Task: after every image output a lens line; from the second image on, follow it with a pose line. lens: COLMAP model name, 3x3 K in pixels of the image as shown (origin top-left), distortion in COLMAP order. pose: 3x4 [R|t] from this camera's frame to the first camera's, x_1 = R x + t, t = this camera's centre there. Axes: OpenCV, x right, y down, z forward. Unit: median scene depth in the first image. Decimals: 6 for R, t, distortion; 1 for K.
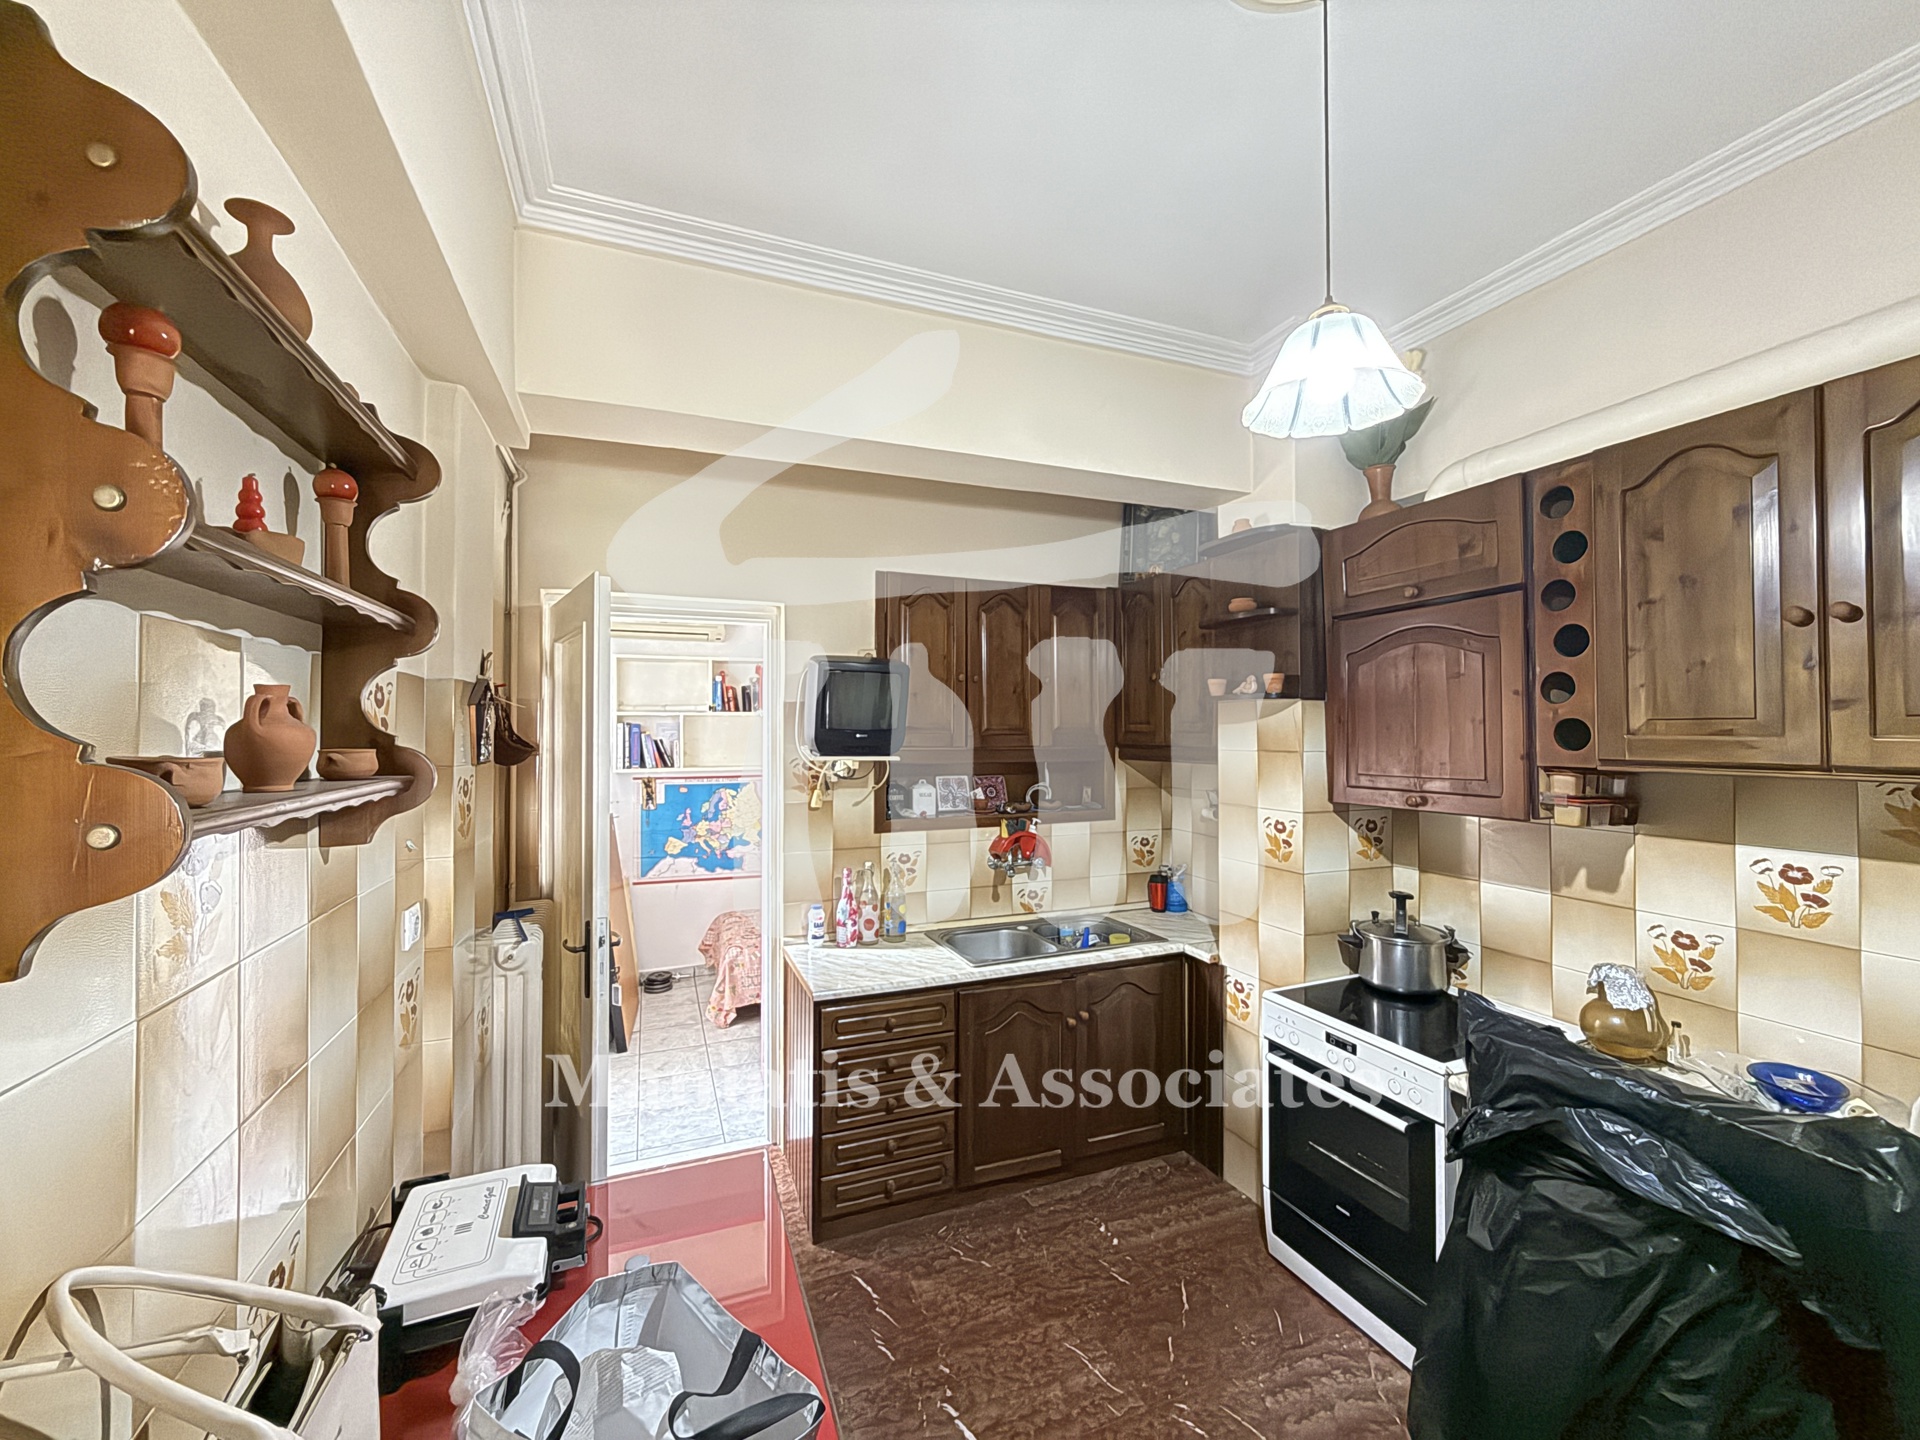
lens RADIAL K [[764.0, 0, 956.0], [0, 764.0, 722.4], [0, 0, 1]] dist [-0.000379, -0.000005]
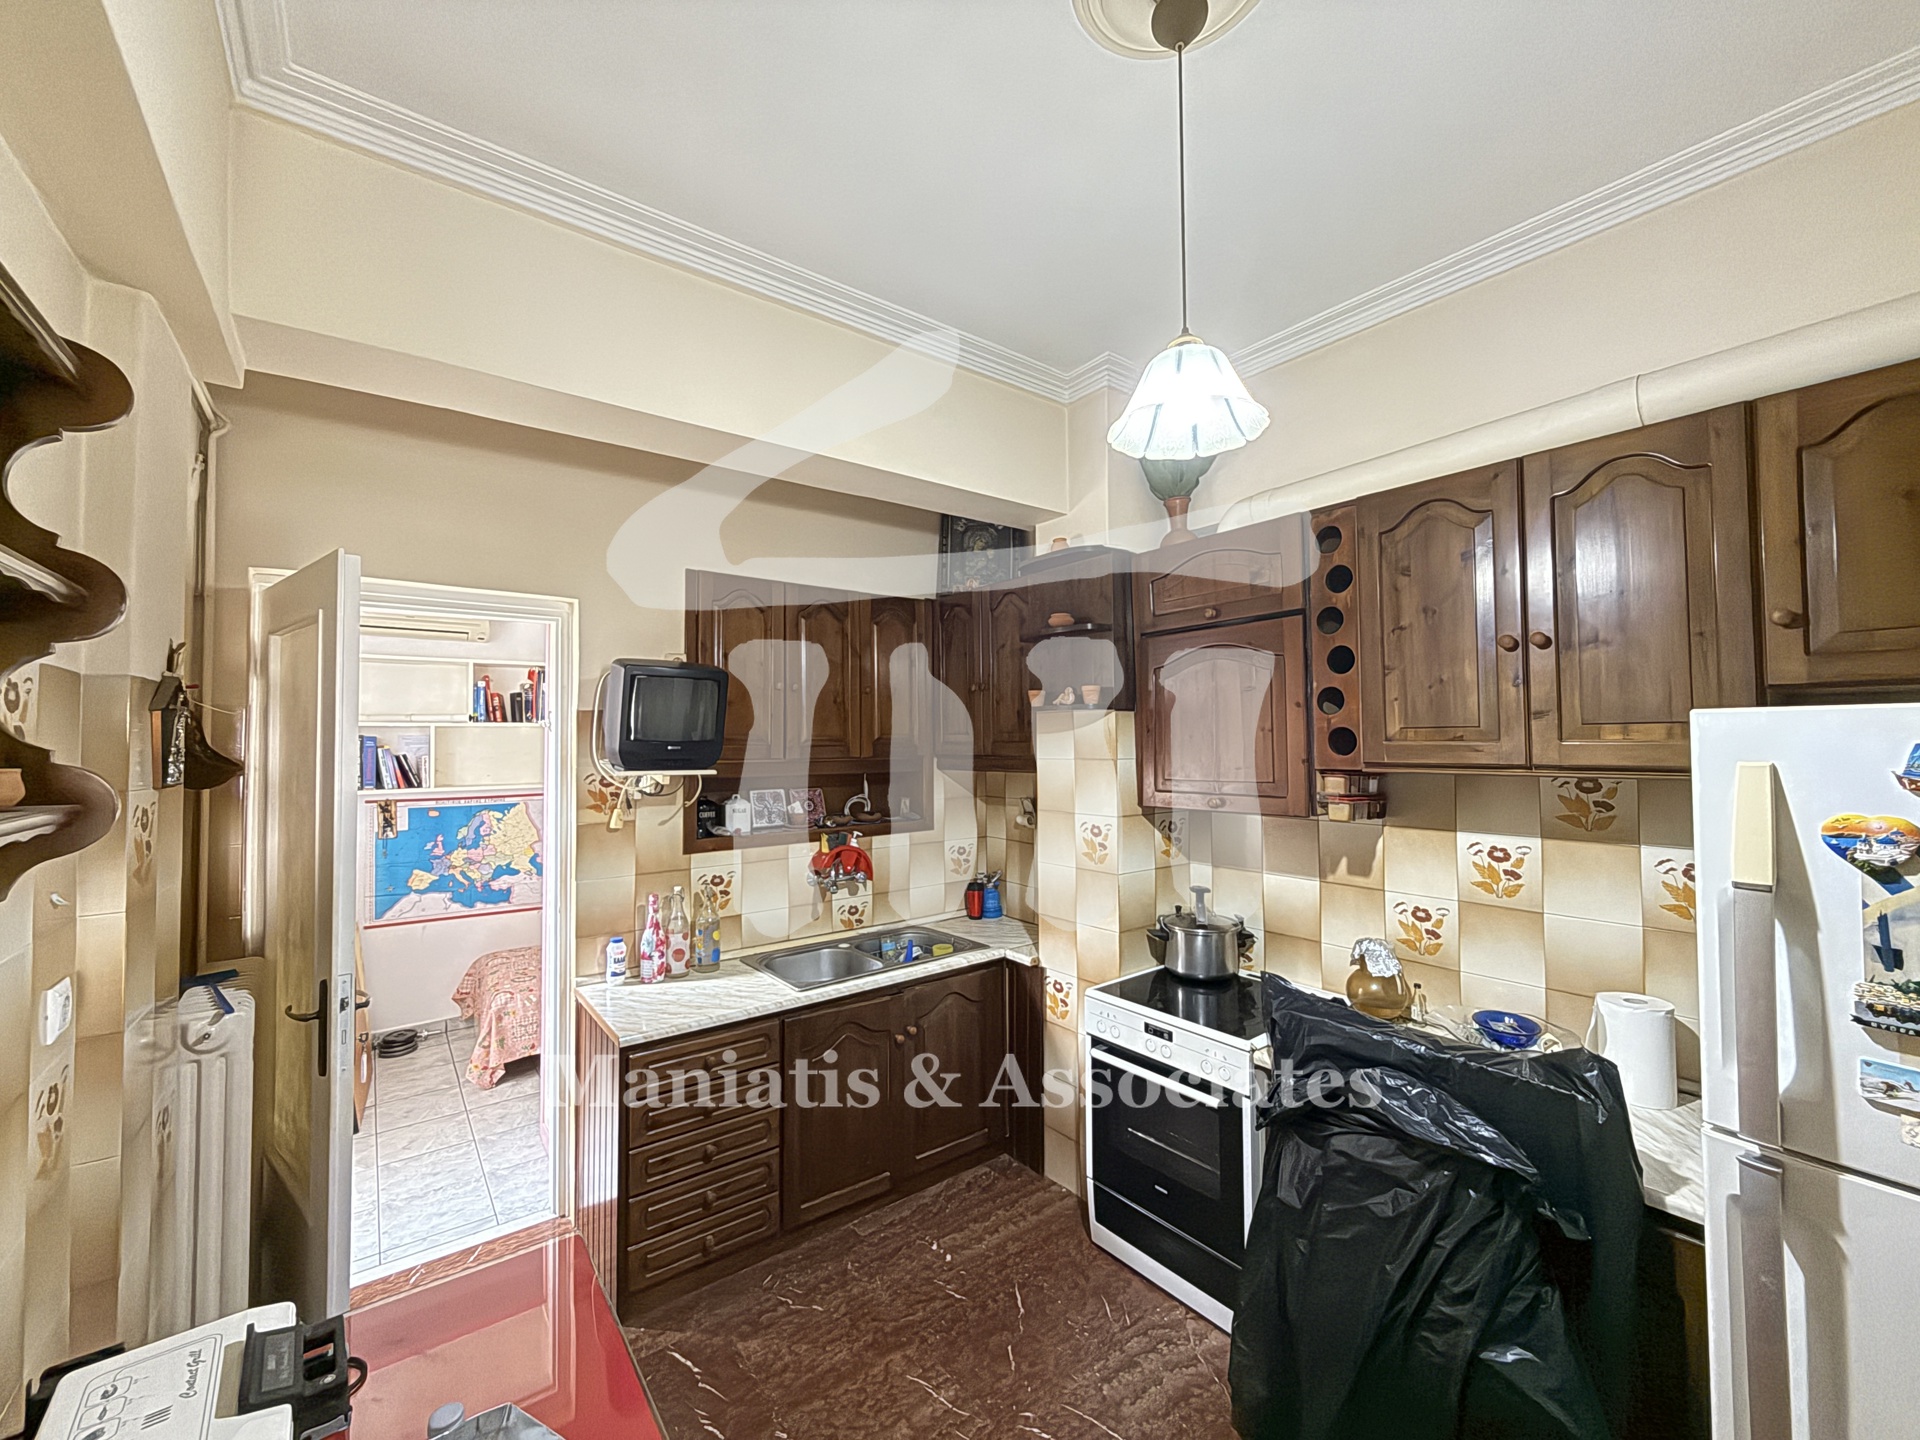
lens RADIAL K [[764.0, 0, 955.2], [0, 764.0, 722.2], [0, 0, 1]] dist [-0.000379, -0.000005]
pose [[0.963104, 0.001246, 0.269125, -0.056208], [0.003080, 0.999873, -0.015652, 0.002864], [-0.269110, 0.015904, 0.962978, 0.040042]]
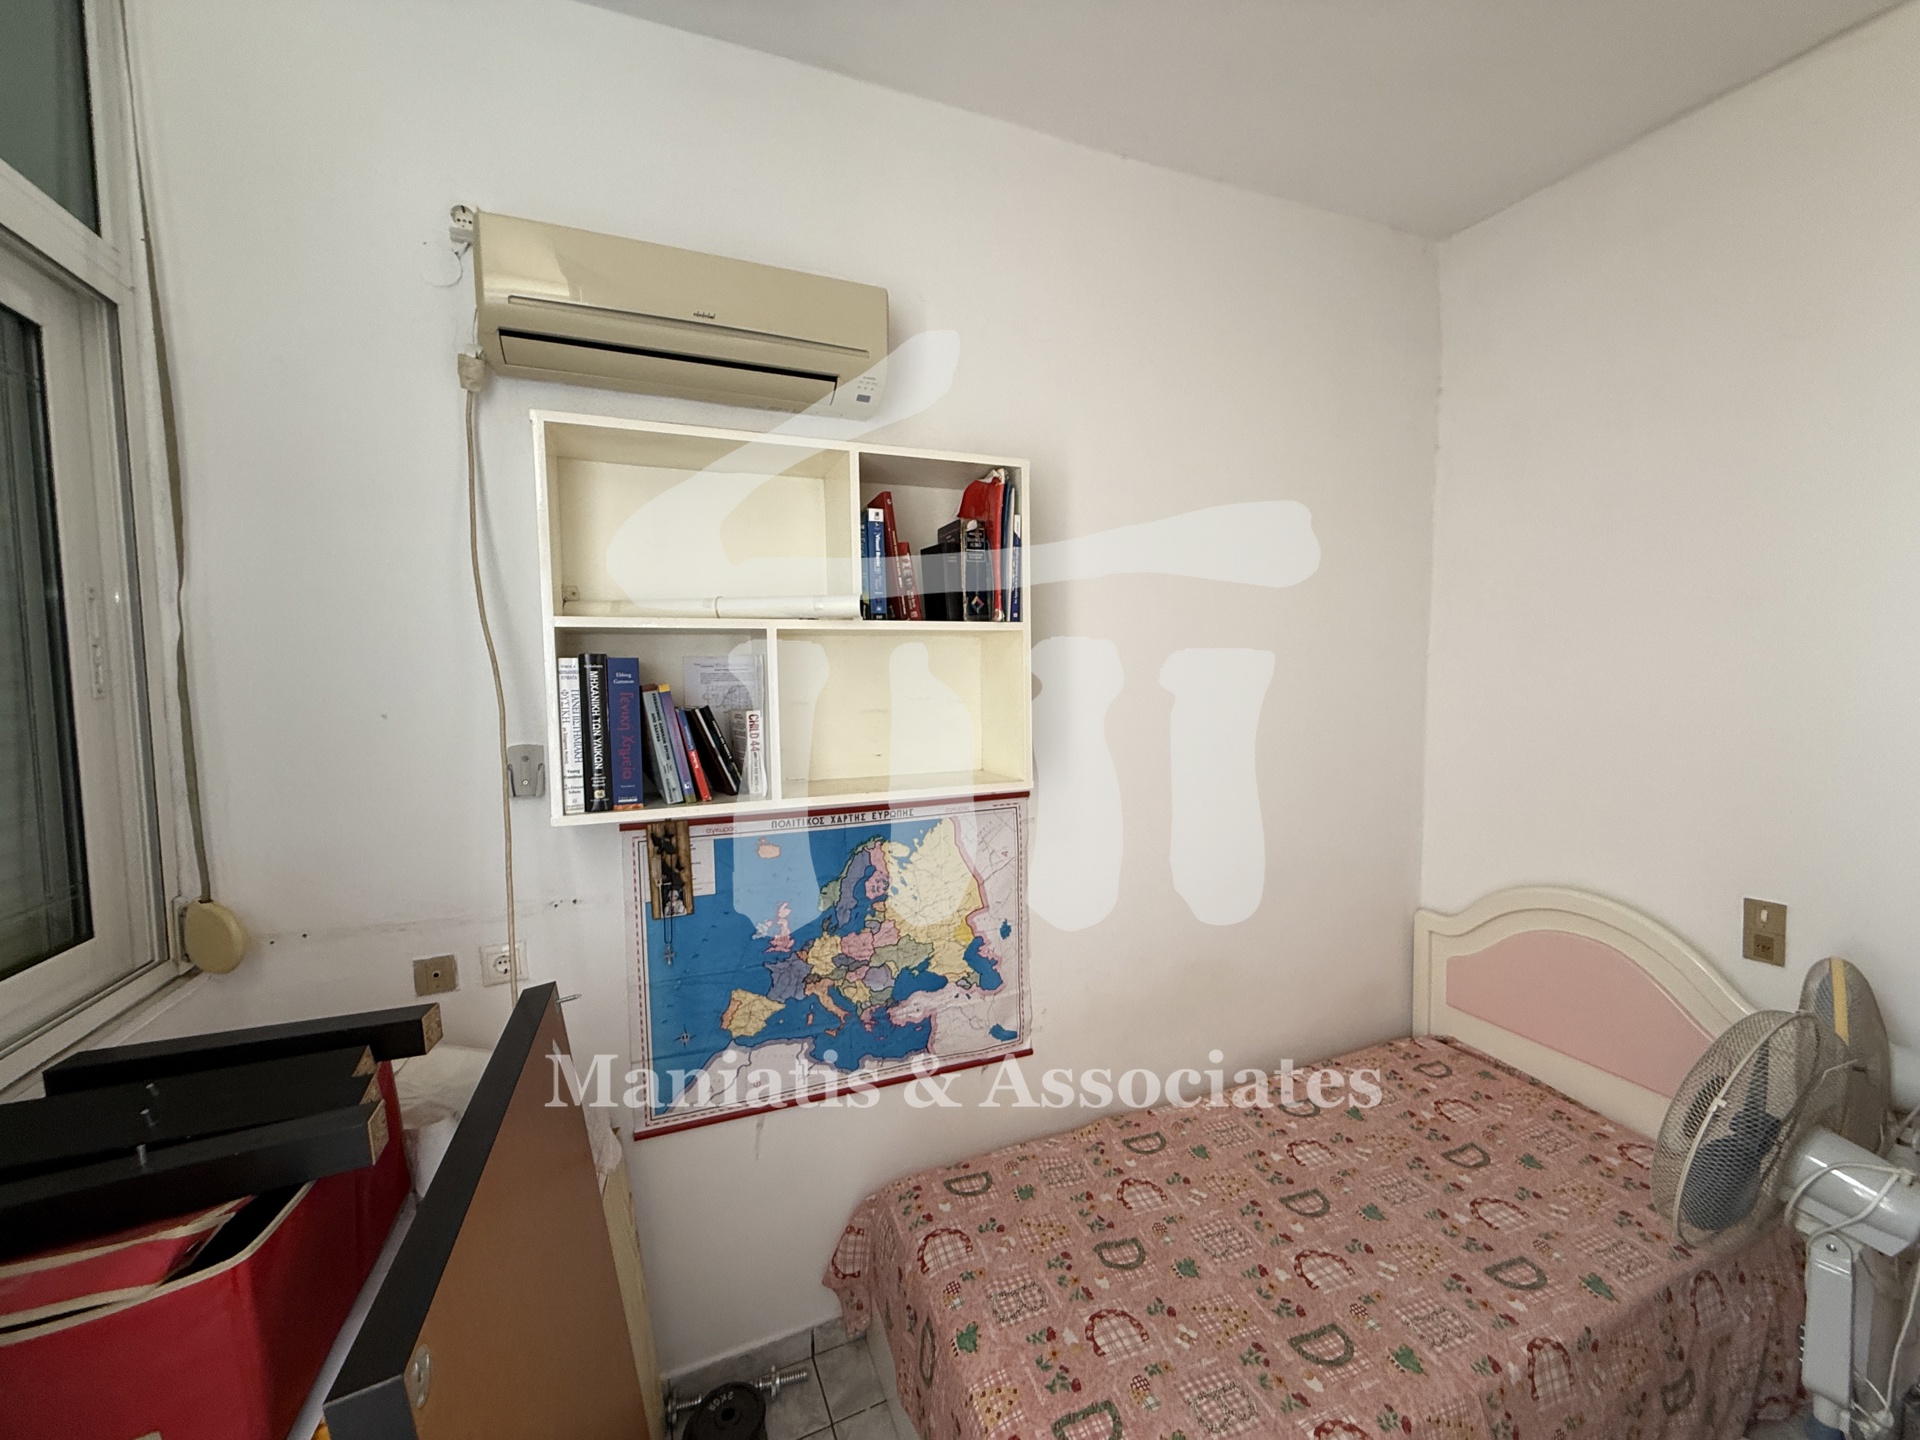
lens RADIAL K [[764.0, 0, 967.7], [0, 764.0, 720.8], [0, 0, 1]] dist [-0.000379, -0.000005]
pose [[0.999099, -0.012802, 0.040464, -0.636853], [0.010077, 0.997713, 0.066841, 0.016417], [-0.041227, -0.066373, 0.996943, 1.489721]]
